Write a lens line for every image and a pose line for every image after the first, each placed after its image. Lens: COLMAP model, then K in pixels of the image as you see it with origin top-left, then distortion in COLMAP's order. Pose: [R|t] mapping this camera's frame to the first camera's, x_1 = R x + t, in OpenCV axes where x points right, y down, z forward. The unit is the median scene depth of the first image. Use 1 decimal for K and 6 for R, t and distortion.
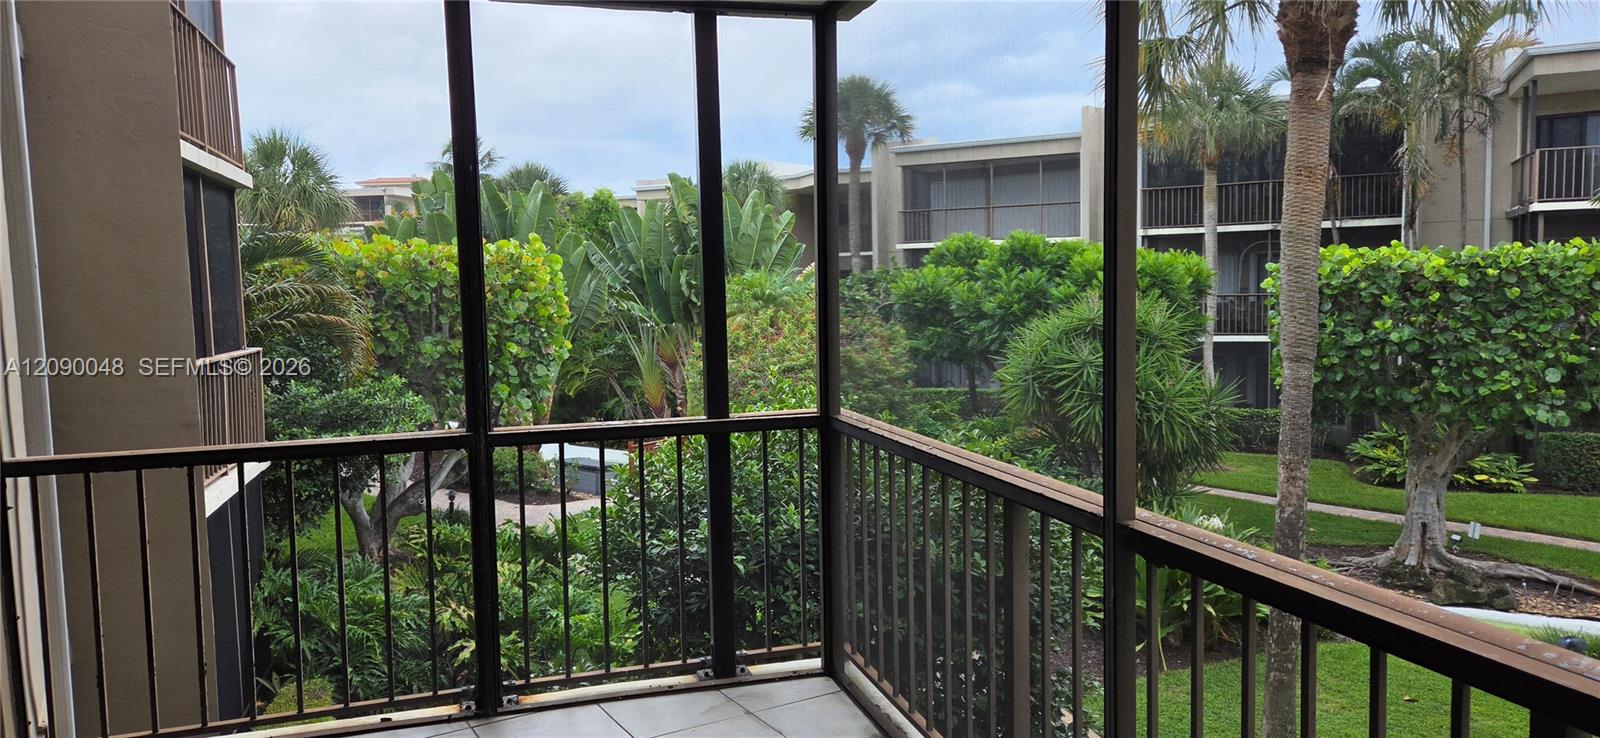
lens RADIAL K [[1166.2, 0, 833.7], [0, 1166.2, 374.1], [0, 0, 1]] dist [0.091867, -0.141047]
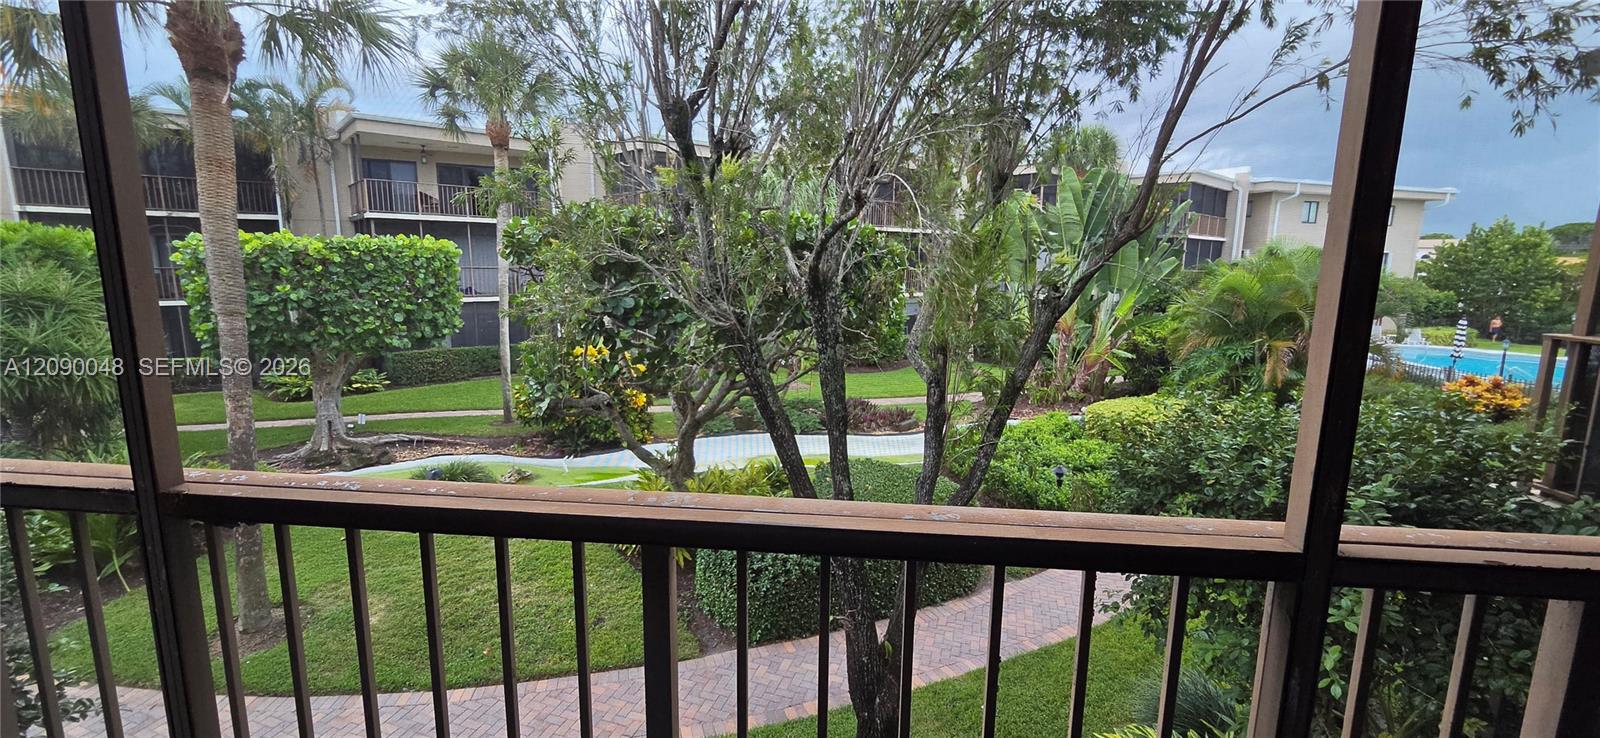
lens RADIAL K [[663.9, 0, 790.2], [0, 663.9, 363.6], [0, 0, 1]] dist [-0.001314, 0.000614]
pose [[0.430489, -0.123729, 0.894075, 0.005956], [0.066749, 0.992211, 0.105172, 0.004039], [-0.900124, 0.014403, 0.435395, 0.105230]]
